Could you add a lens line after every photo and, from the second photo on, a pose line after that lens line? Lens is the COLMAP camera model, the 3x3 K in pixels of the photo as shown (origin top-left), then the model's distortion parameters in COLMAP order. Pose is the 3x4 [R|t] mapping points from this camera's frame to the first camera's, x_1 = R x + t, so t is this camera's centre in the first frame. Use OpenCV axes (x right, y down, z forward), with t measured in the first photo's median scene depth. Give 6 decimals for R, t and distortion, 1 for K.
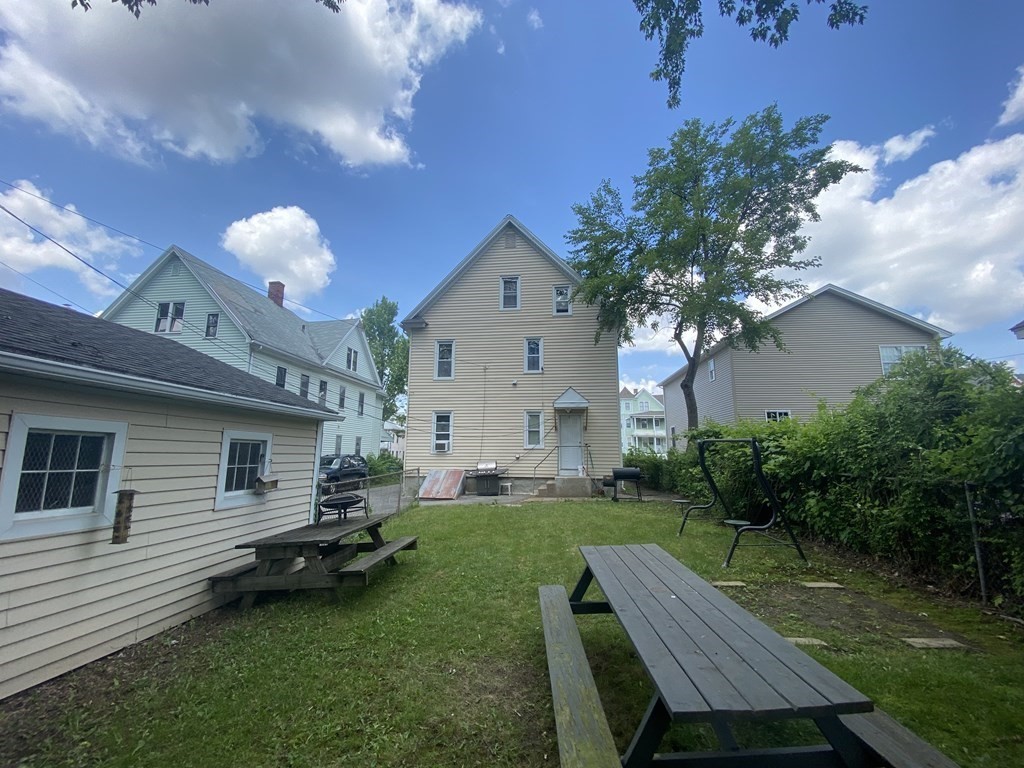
lens RADIAL K [[433.5, 0, 512.0], [0, 433.5, 384.0], [0, 0, 1]] dist [0.000411, 0.000008]
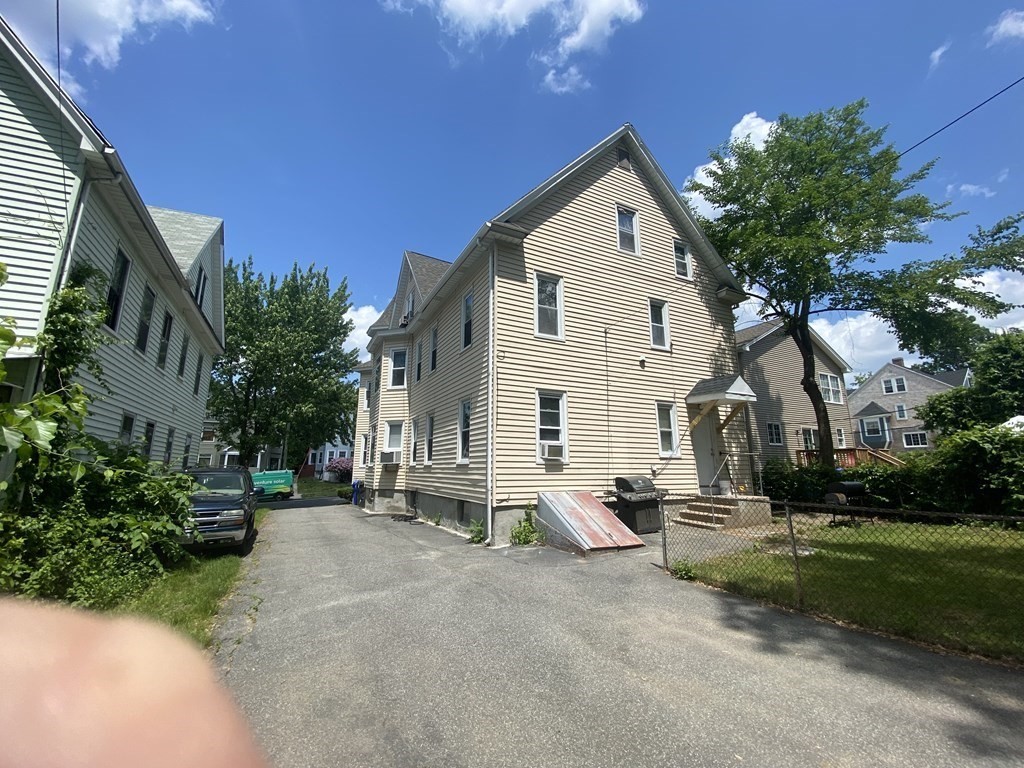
lens RADIAL K [[433.5, 0, 512.0], [0, 433.5, 384.0], [0, 0, 1]] dist [0.000411, 0.000008]
pose [[0.840993, 0.107529, 0.530254, -0.509049], [-0.092269, 0.994199, -0.055272, 0.090081], [-0.533121, -0.002442, 0.846035, 0.525635]]
